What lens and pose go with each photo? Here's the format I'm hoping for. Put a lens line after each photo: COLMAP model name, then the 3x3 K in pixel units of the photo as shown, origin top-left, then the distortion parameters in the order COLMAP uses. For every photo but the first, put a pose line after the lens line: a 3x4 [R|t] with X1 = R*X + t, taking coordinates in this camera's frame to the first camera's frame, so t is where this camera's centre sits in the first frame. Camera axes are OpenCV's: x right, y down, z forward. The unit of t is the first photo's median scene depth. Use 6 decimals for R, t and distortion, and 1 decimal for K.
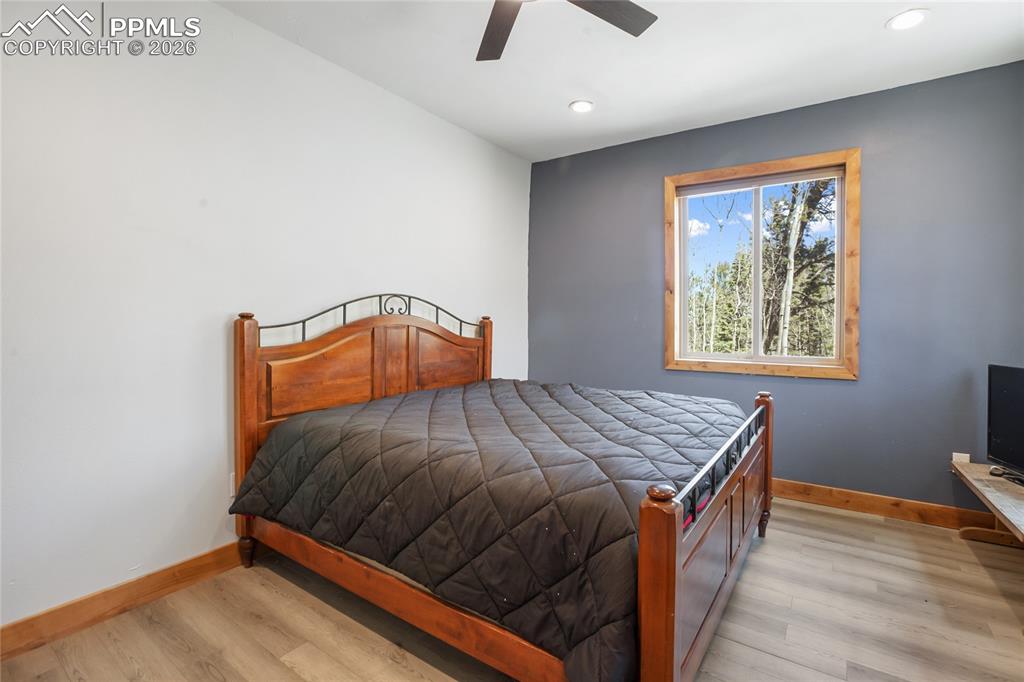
lens RADIAL K [[480.6, 0, 512.5], [0, 480.6, 335.9], [0, 0, 1]] dist [-0.033916, 0.000100]
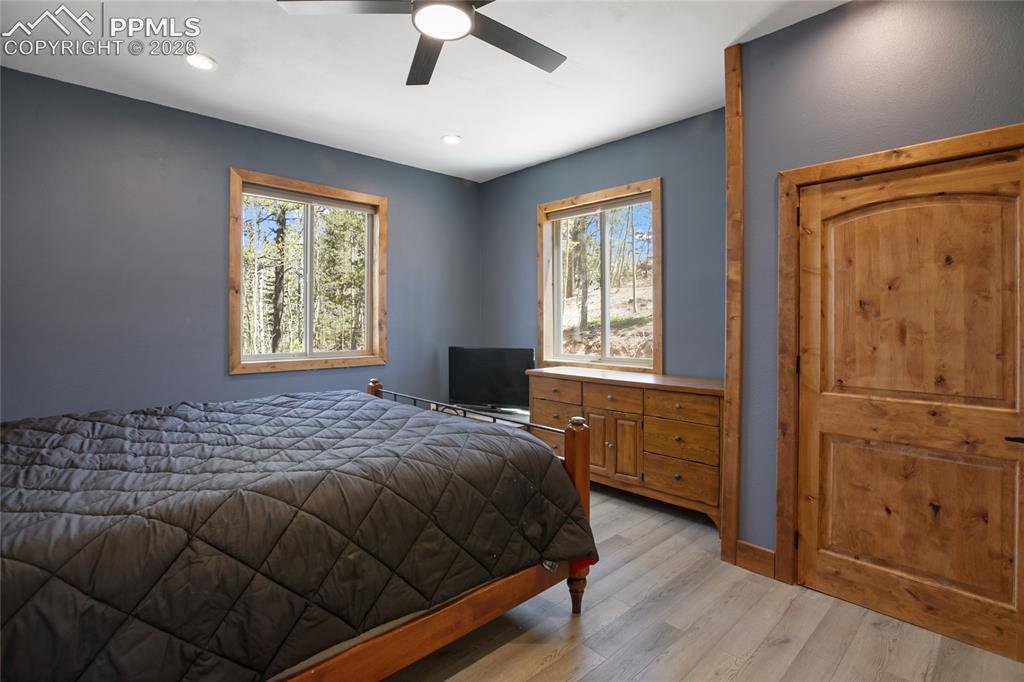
lens RADIAL K [[480.6, 0, 513.6], [0, 480.6, 333.1], [0, 0, 1]] dist [-0.033916, 0.000100]
pose [[0.205255, -0.024337, 0.978406, -1.021629], [0.035587, 0.999215, 0.017389, -0.016225], [-0.978061, 0.031249, 0.205960, 0.611903]]
